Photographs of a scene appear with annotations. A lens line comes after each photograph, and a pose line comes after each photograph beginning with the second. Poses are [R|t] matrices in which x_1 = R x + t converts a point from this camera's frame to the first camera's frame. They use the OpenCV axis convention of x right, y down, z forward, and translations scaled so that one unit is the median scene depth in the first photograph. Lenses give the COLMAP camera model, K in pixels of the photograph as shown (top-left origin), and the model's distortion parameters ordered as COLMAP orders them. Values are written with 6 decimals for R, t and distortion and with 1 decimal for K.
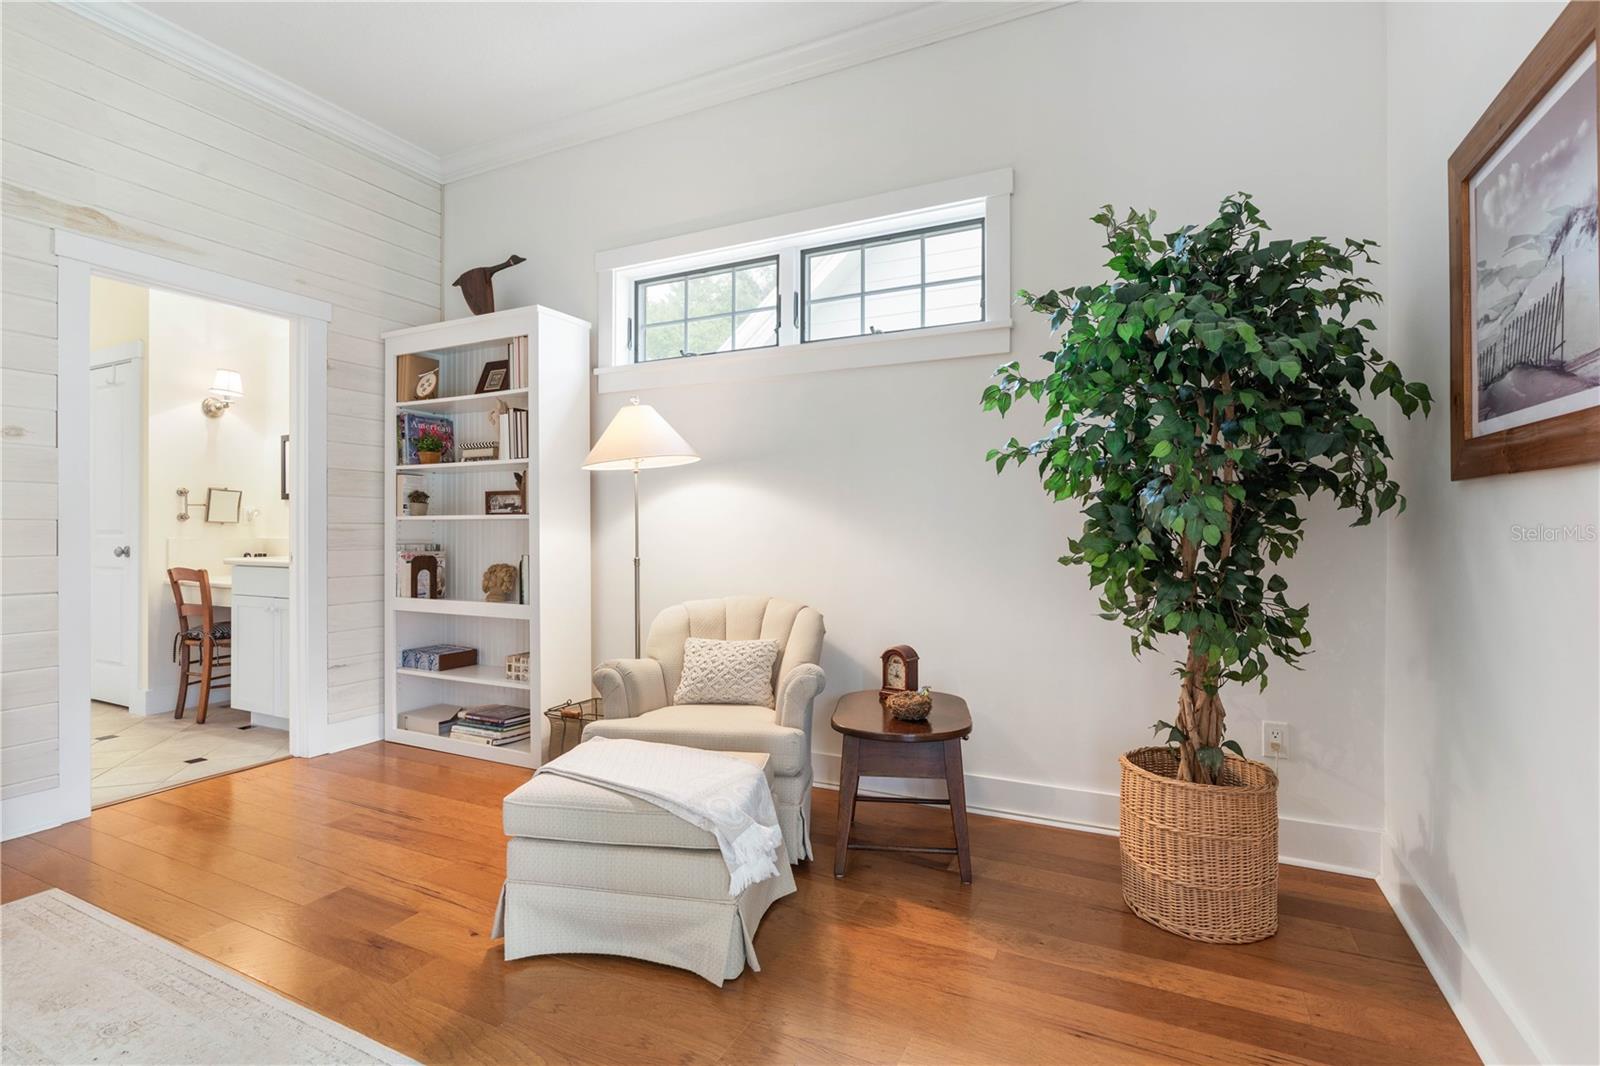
lens RADIAL K [[777.7, 0, 800.0], [0, 777.7, 533.0], [0, 0, 1]] dist [-0.002483, -0.001390]
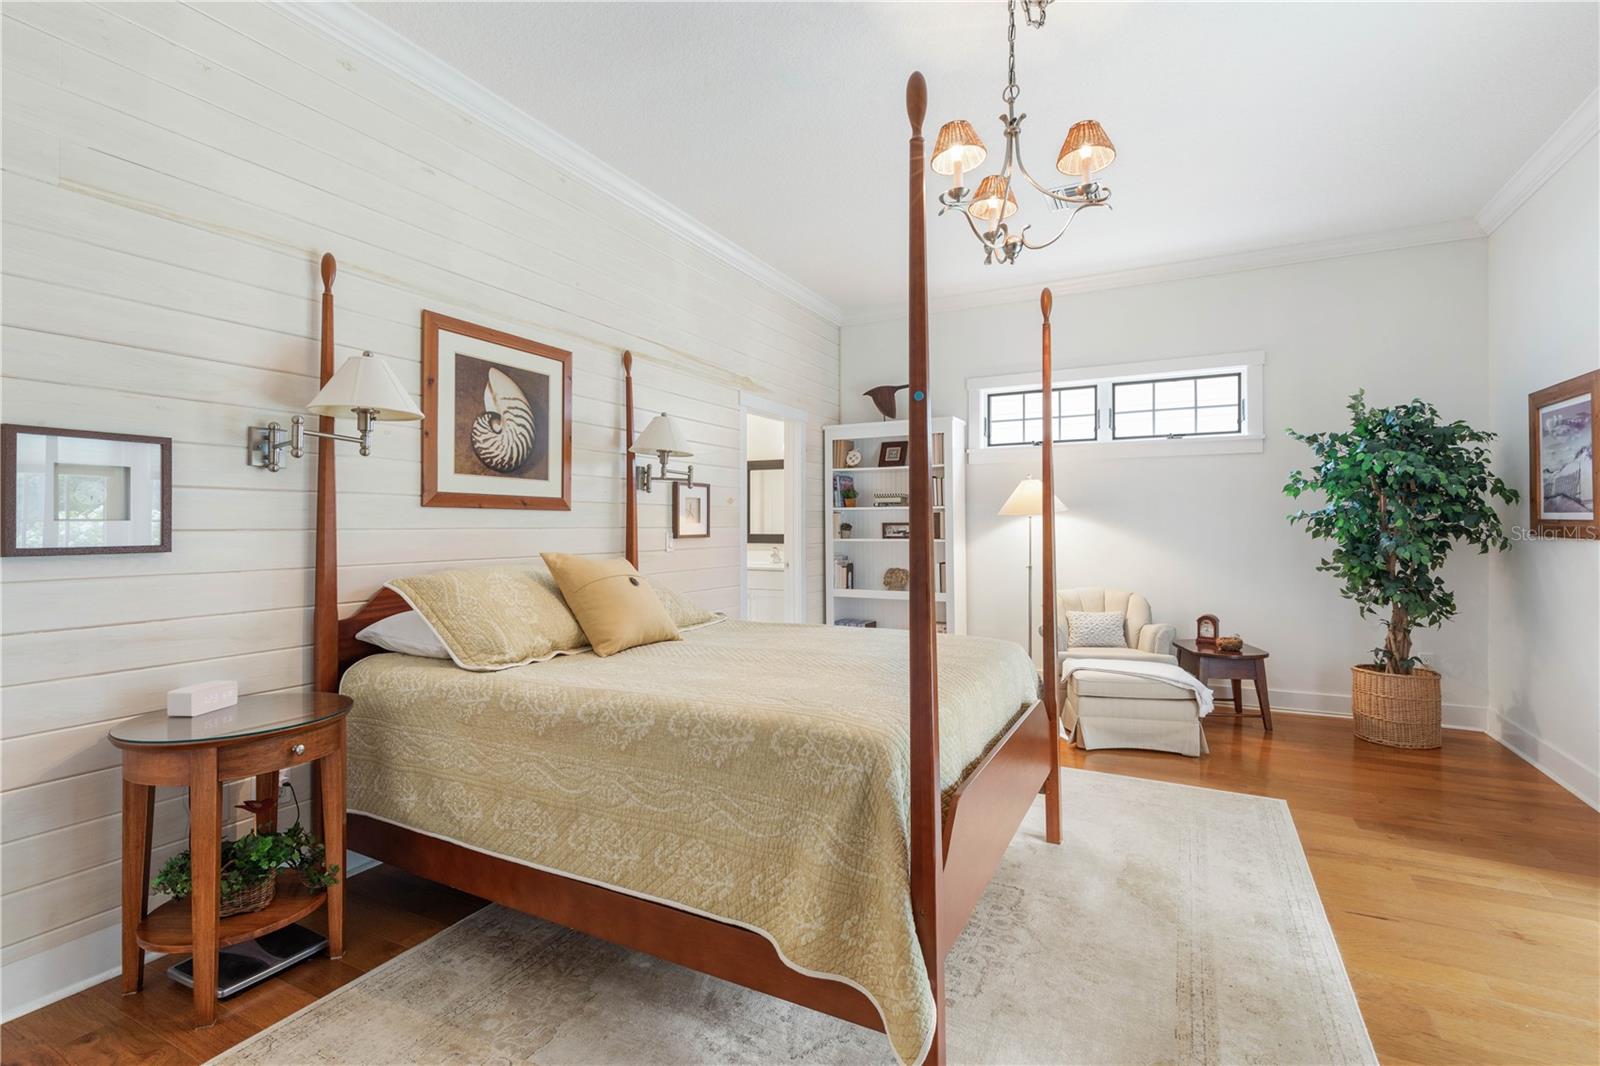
lens RADIAL K [[726.0, 0, 815.7], [0, 726.0, 529.9], [0, 0, 1]] dist [0.001917, -0.000005]
pose [[0.998984, -0.003537, -0.044921, -0.927371], [0.003397, 0.999989, -0.003190, -0.067435], [0.044932, 0.003034, 0.998985, -0.980451]]
